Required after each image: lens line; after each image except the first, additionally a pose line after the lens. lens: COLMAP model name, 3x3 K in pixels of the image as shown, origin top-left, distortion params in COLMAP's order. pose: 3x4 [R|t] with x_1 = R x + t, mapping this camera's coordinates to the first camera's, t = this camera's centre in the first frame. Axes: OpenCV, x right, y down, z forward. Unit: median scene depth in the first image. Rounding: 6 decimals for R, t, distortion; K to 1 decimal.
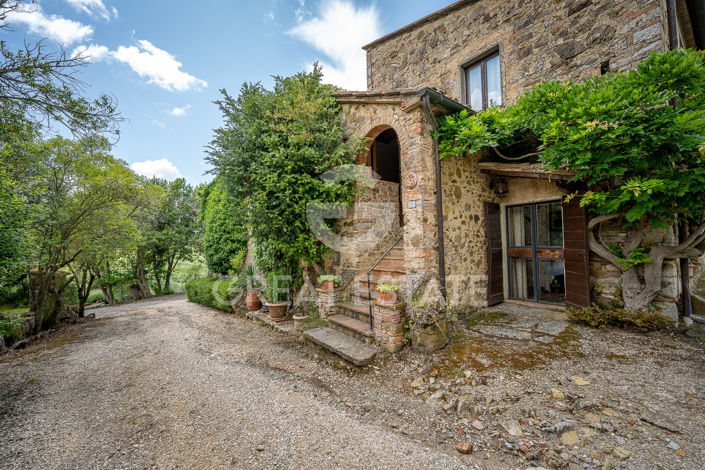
lens RADIAL K [[281.6, 0, 352.5], [0, 281.6, 235.0], [0, 0, 1]] dist [-0.002105, -0.000355]
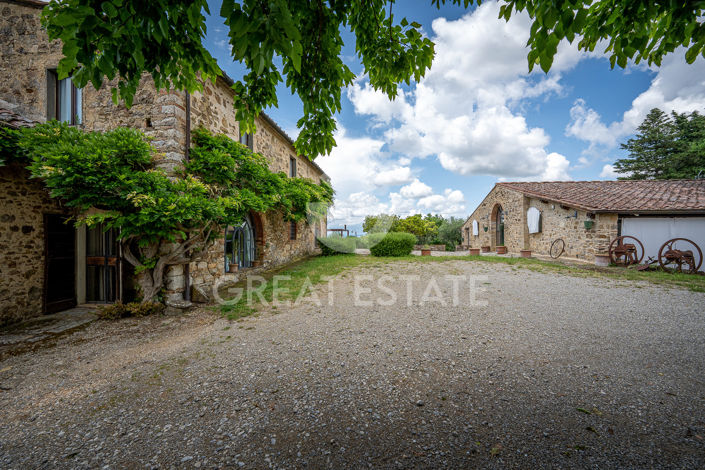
lens RADIAL K [[281.6, 0, 352.5], [0, 281.6, 235.0], [0, 0, 1]] dist [-0.002105, -0.000355]
pose [[0.685845, 0.022031, 0.727414, 0.577336], [-0.030980, 0.999519, -0.001063, -0.084682], [-0.727088, -0.021806, 0.686198, -0.616504]]
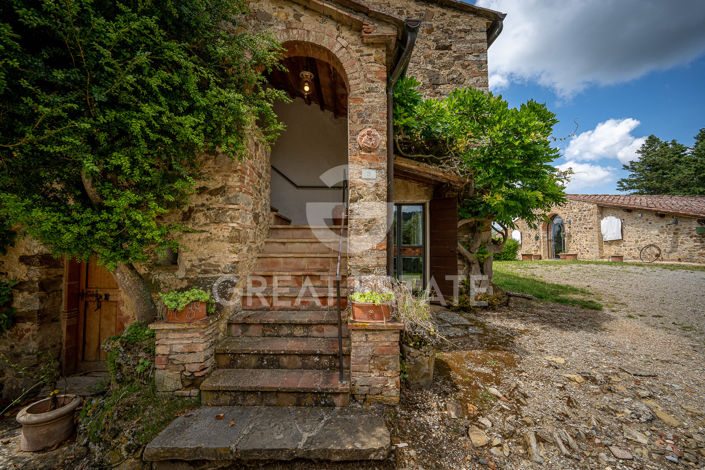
lens RADIAL K [[281.6, 0, 352.5], [0, 281.6, 235.0], [0, 0, 1]] dist [-0.002105, -0.000355]
pose [[0.601728, 0.066732, 0.795909, -0.341786], [-0.039004, 0.997770, -0.054169, 0.077691], [-0.797748, 0.001551, 0.602988, 0.588572]]
